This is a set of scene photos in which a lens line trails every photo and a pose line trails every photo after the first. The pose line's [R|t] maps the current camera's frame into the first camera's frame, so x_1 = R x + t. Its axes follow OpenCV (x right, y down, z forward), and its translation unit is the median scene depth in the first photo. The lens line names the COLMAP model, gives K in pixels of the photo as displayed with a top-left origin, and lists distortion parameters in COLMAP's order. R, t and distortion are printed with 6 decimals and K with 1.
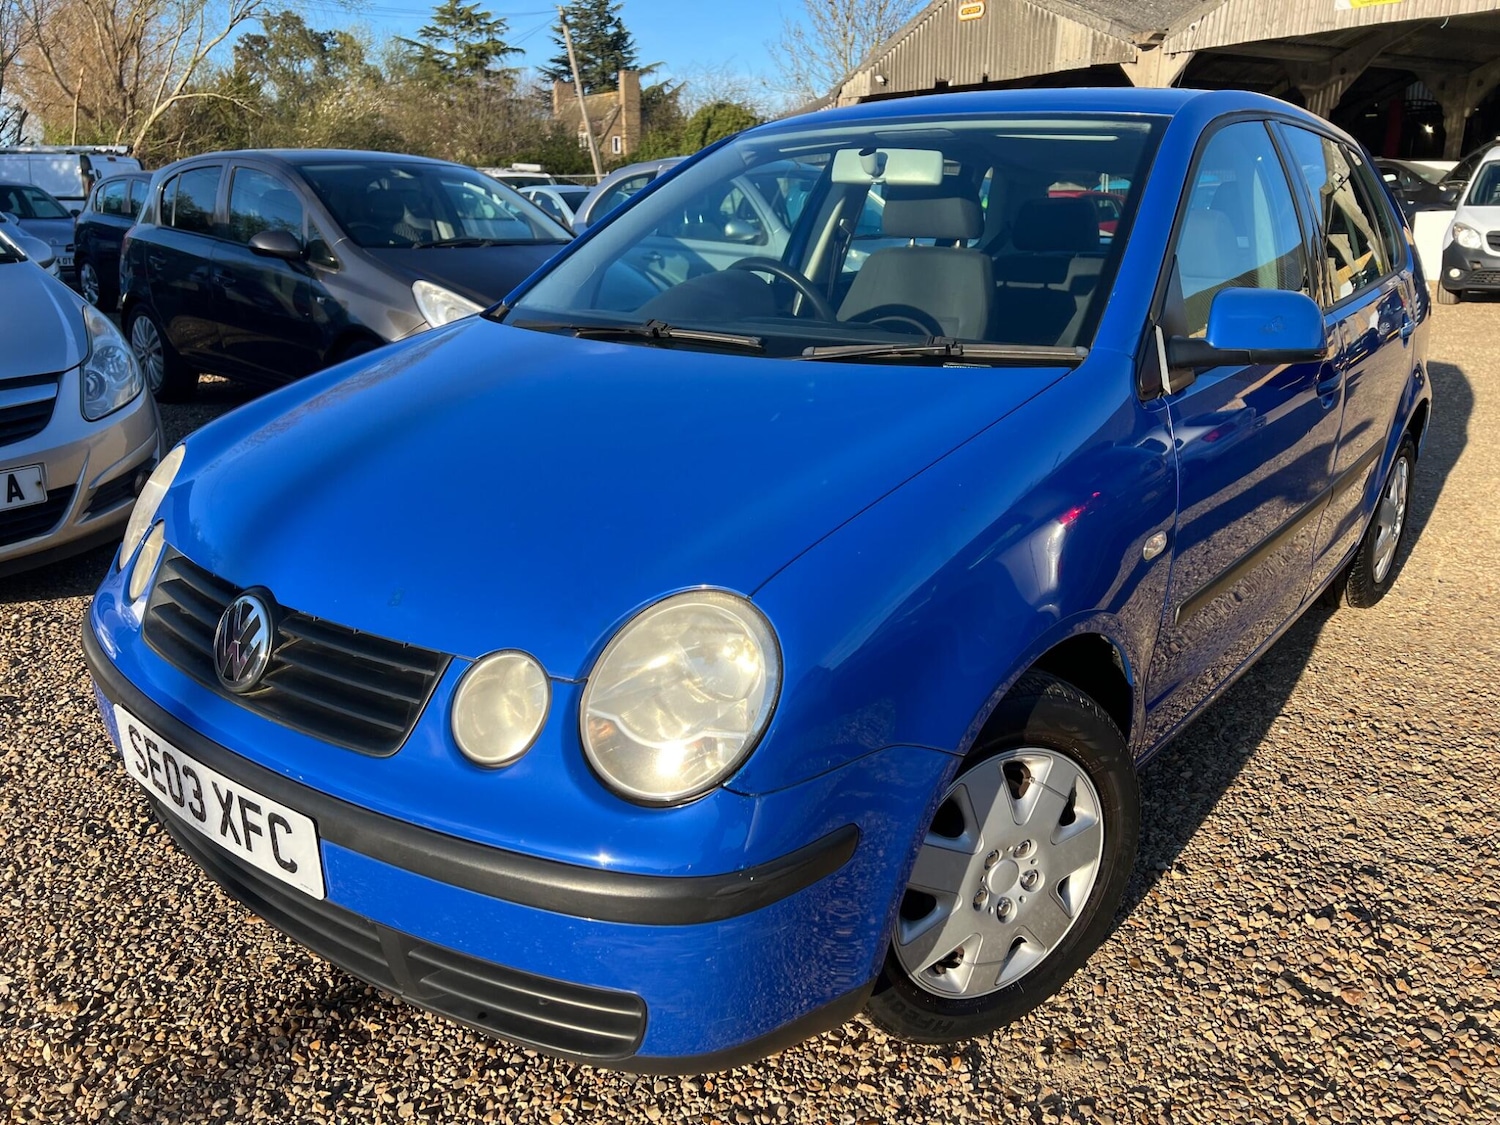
lens RADIAL K [[1012.3, 0, 758.7], [0, 1012.3, 557.4], [0, 0, 1]] dist [0.051426, -0.049355]
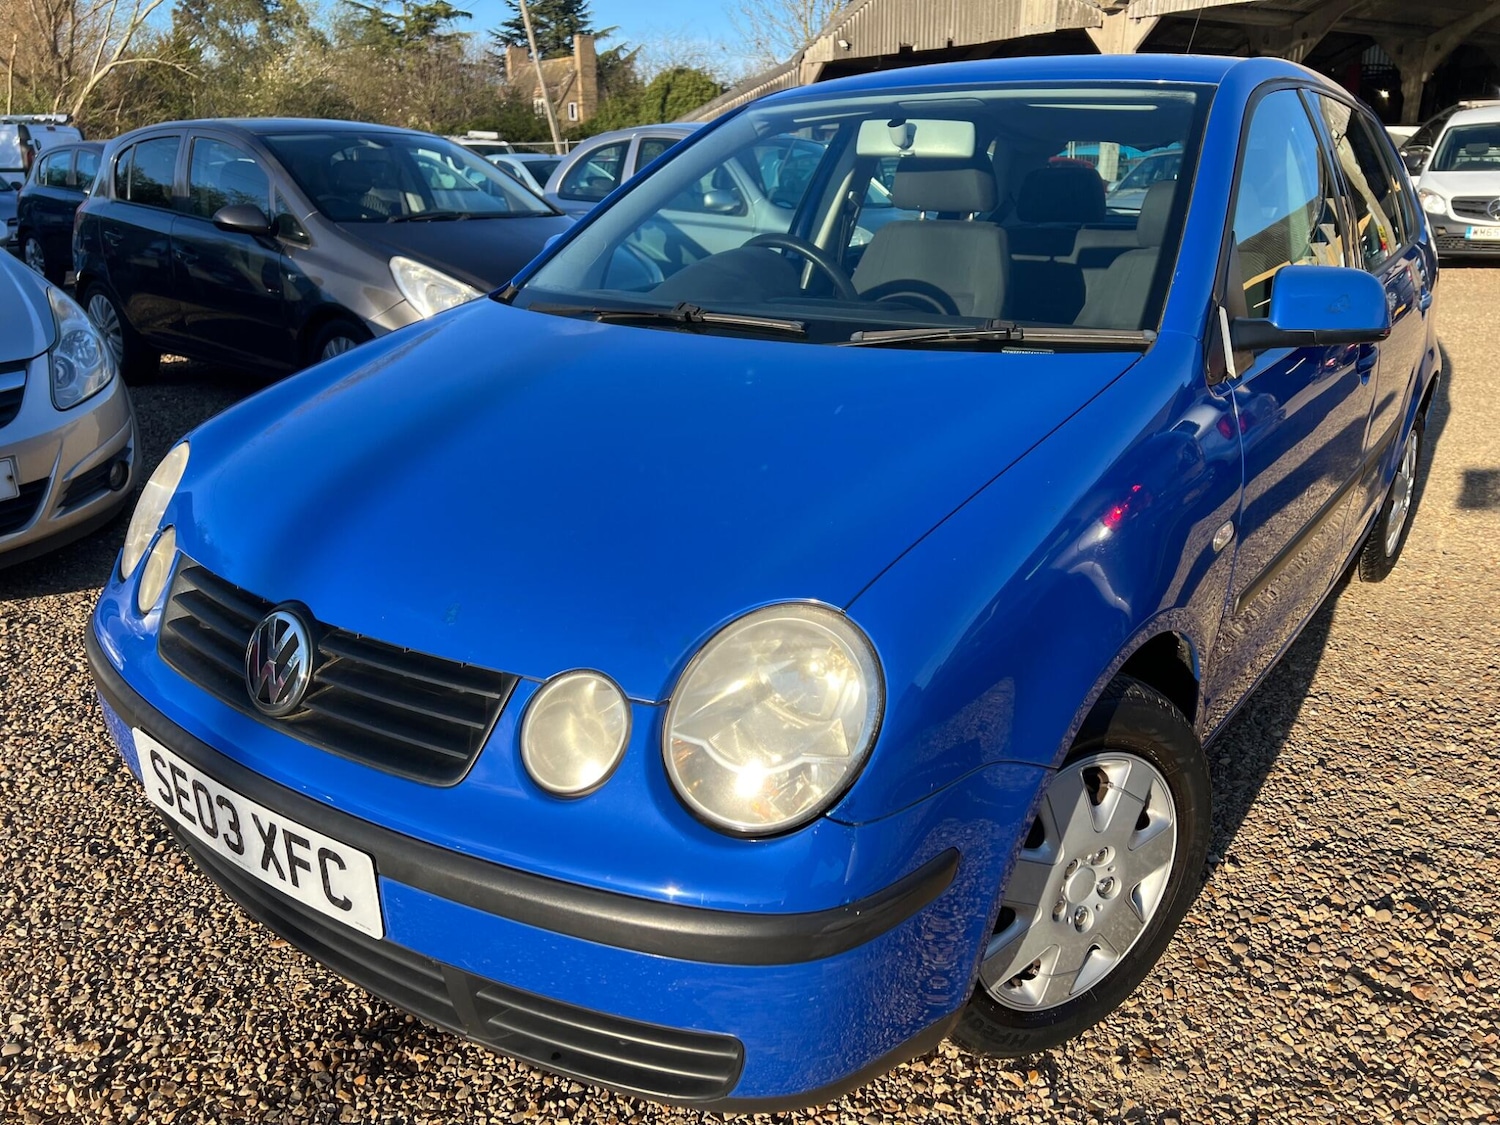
lens RADIAL K [[1012.3, 0, 758.7], [0, 1012.3, 557.4], [0, 0, 1]] dist [0.051426, -0.049355]
pose [[0.999254, -0.017360, 0.034495, -0.085089], [0.016390, 0.999468, 0.028202, -0.026348], [-0.034966, -0.027616, 0.999007, 0.052178]]
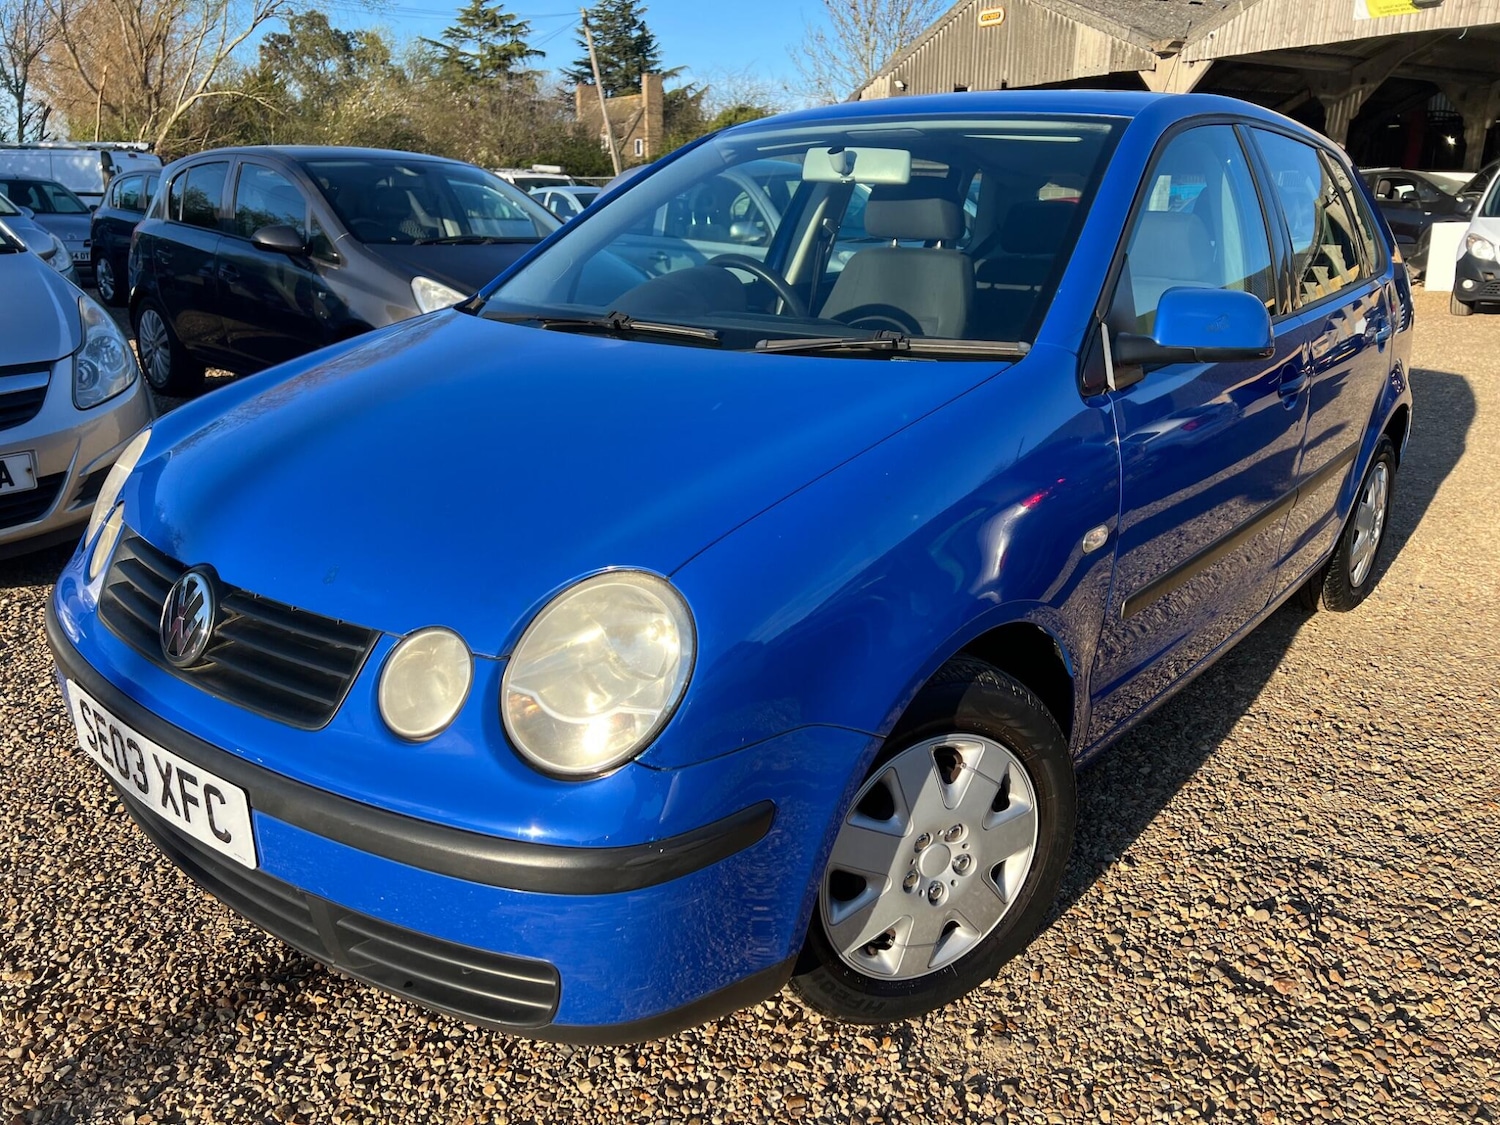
lens RADIAL K [[1013.0, 0, 770.4], [0, 1013.0, 561.8], [0, 0, 1]] dist [0.045918, -0.042958]
pose [[0.999890, 0.013622, -0.005916, 0.071712], [-0.013621, 0.999907, 0.000135, 0.015568], [0.005917, -0.000054, 0.999982, -0.016652]]
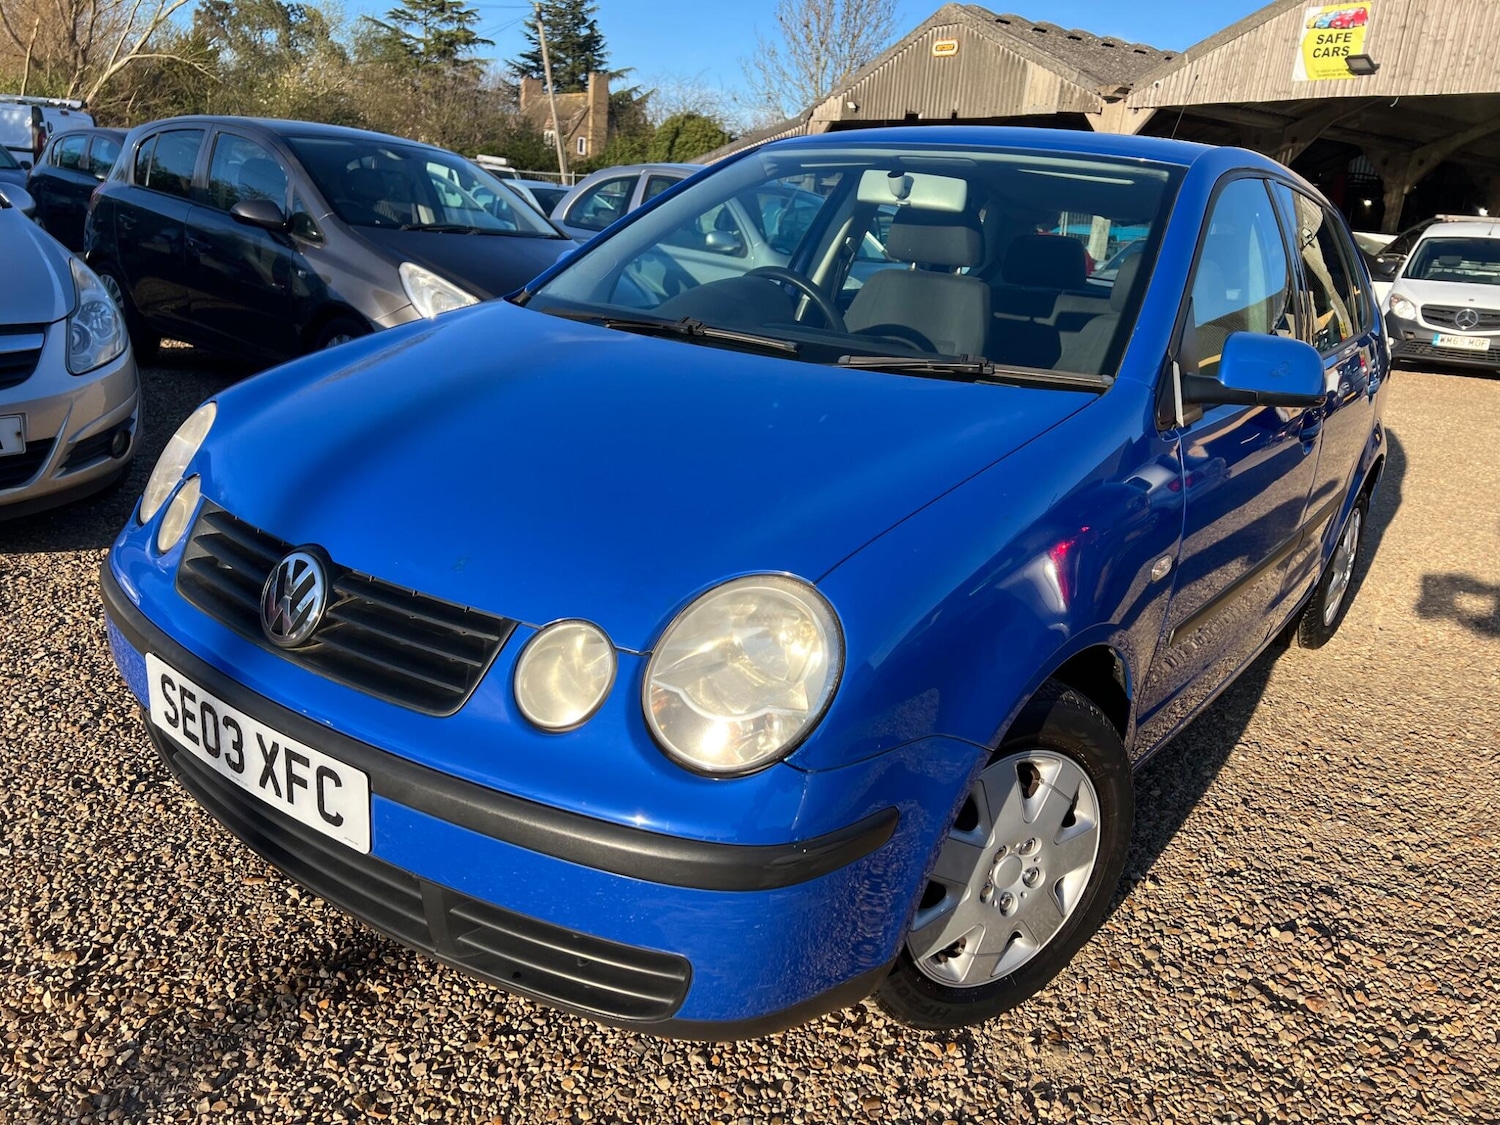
lens RADIAL K [[1010.9, 0, 750.0], [0, 1010.9, 562.5], [0, 0, 1]] dist [0.048568, -0.045748]
pose [[0.996037, 0.069499, 0.055493, -0.096637], [-0.069045, 0.997563, -0.010067, 0.022925], [-0.056058, 0.006196, 0.998408, -0.028380]]
